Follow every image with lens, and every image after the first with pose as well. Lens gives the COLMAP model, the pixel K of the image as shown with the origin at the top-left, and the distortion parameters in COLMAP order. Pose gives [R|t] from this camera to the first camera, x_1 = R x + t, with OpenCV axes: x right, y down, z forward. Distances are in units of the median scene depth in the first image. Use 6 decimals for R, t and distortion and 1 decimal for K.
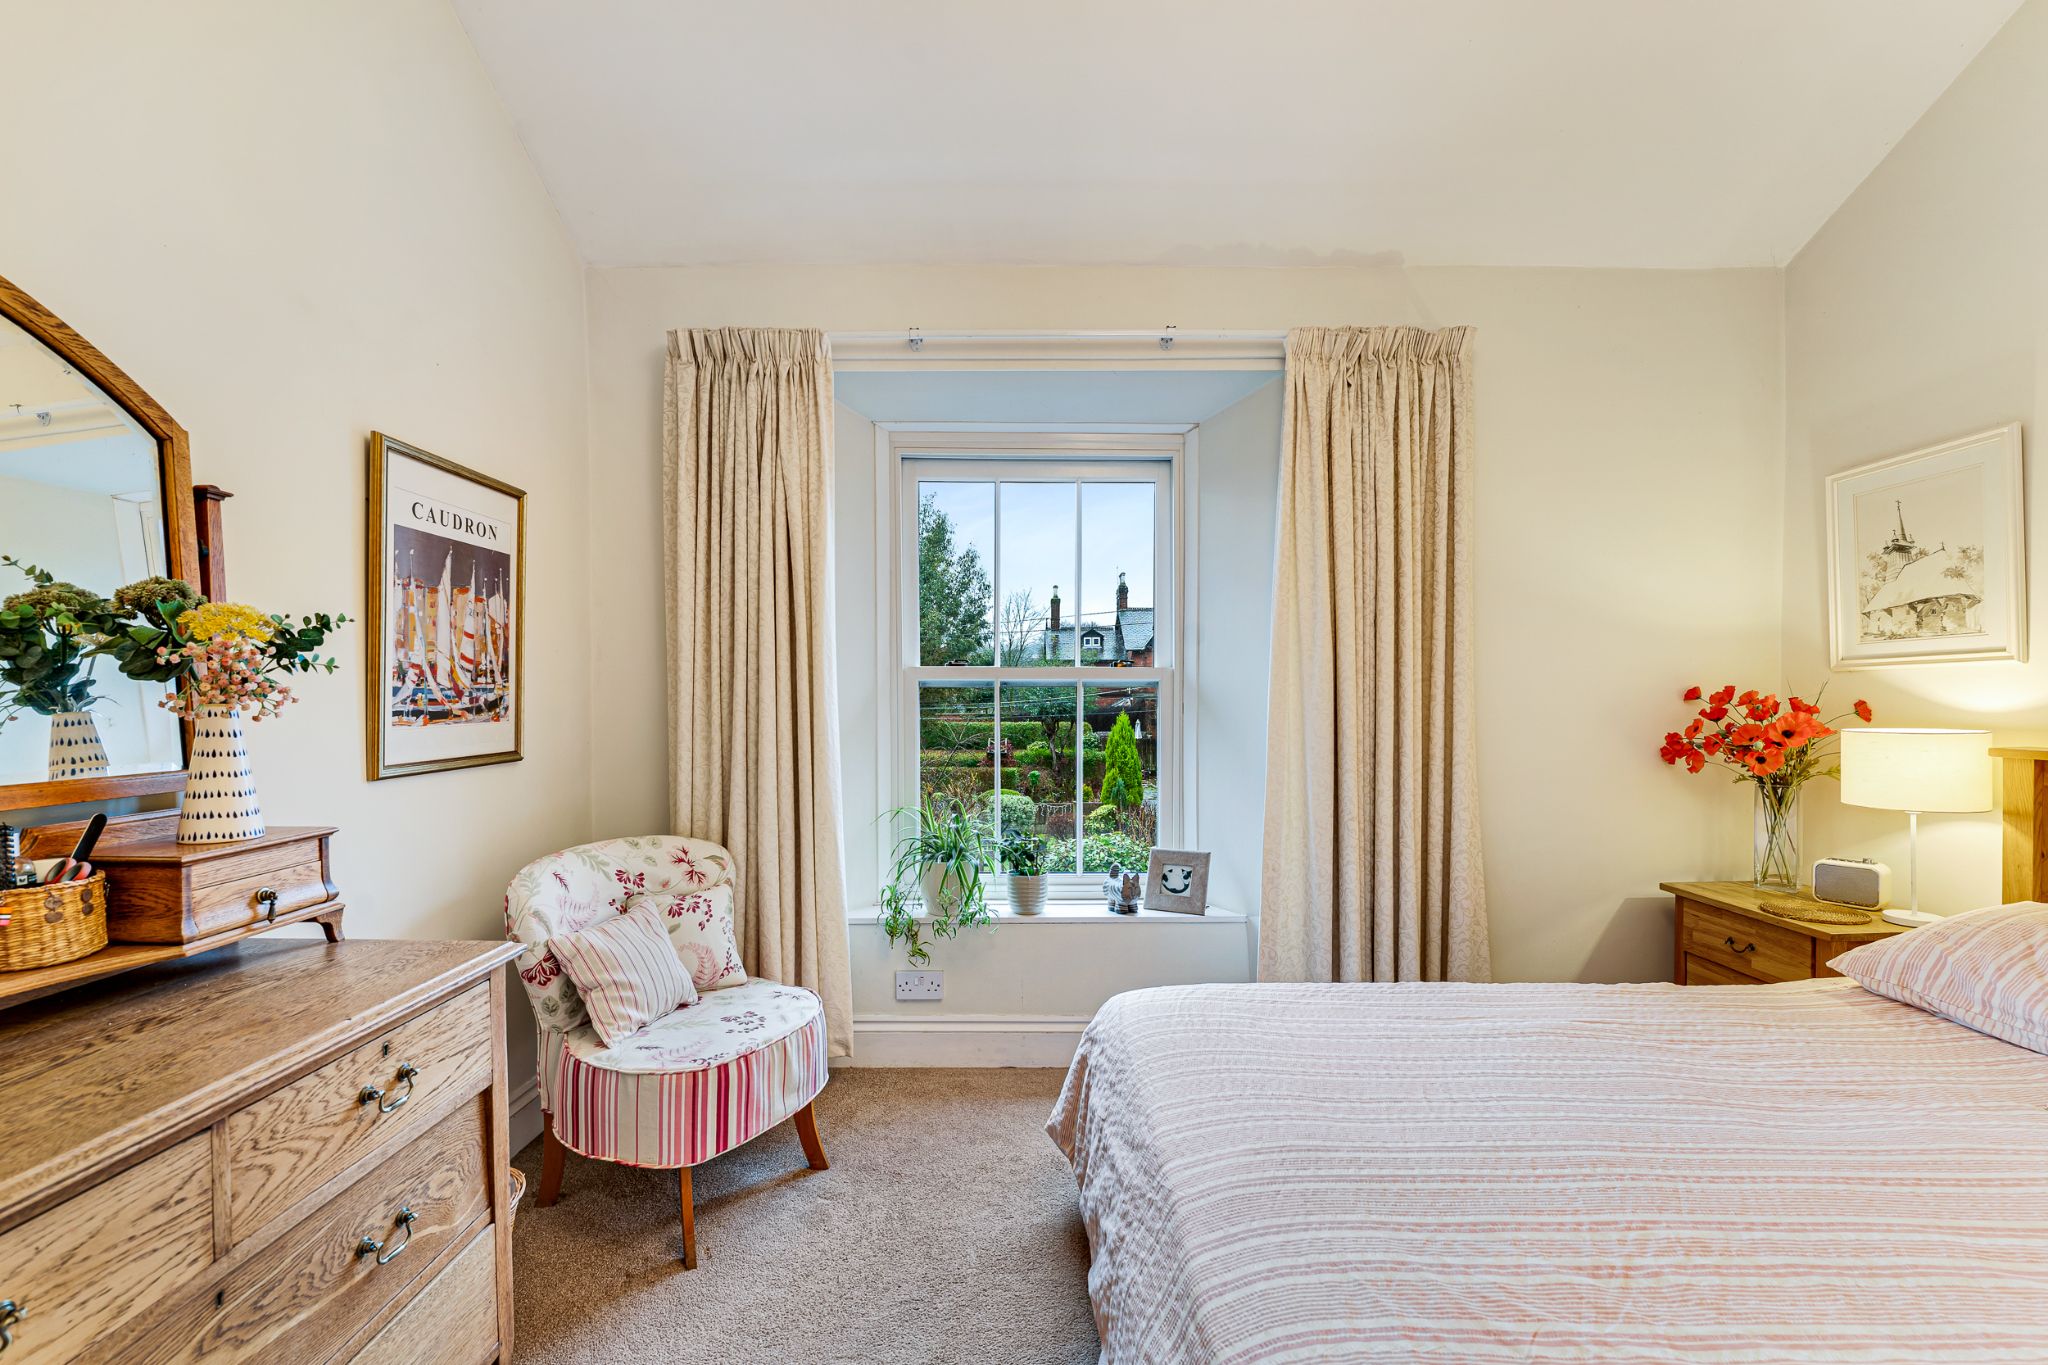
lens RADIAL K [[854.2, 0, 1029.7], [0, 854.2, 698.9], [0, 0, 1]] dist [0.000744, 0.000054]
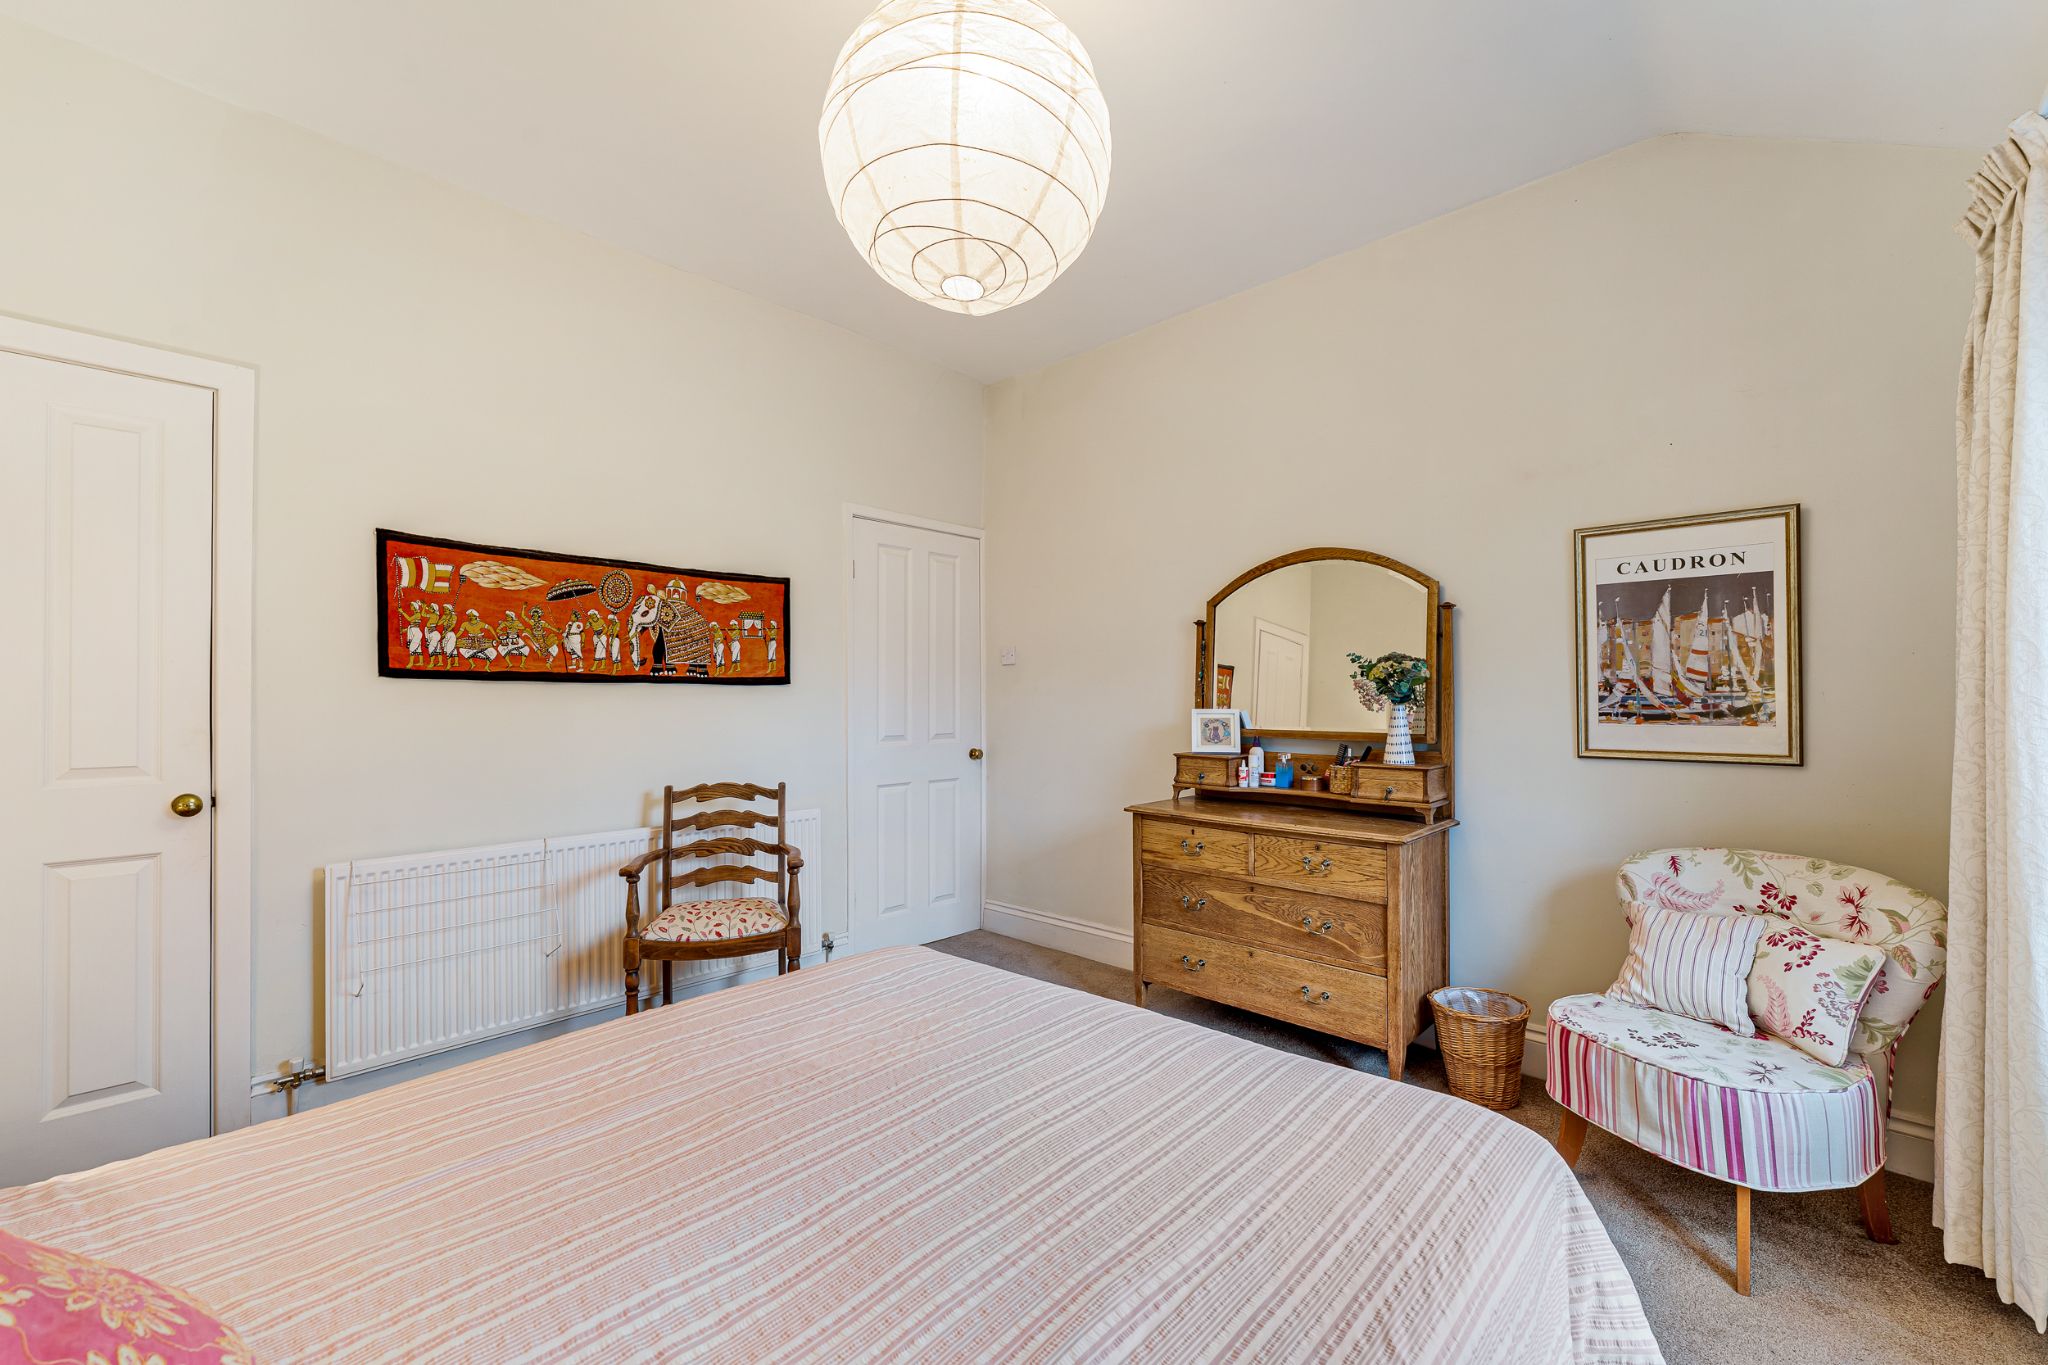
lens RADIAL K [[854.2, 0, 1028.7], [0, 854.2, 682.2], [0, 0, 1]] dist [0.000744, 0.000054]
pose [[-0.674818, -0.004059, -0.737973, 0.897586], [0.001076, 0.999978, -0.006485, -0.026222], [0.737983, -0.005170, -0.674799, 1.147879]]
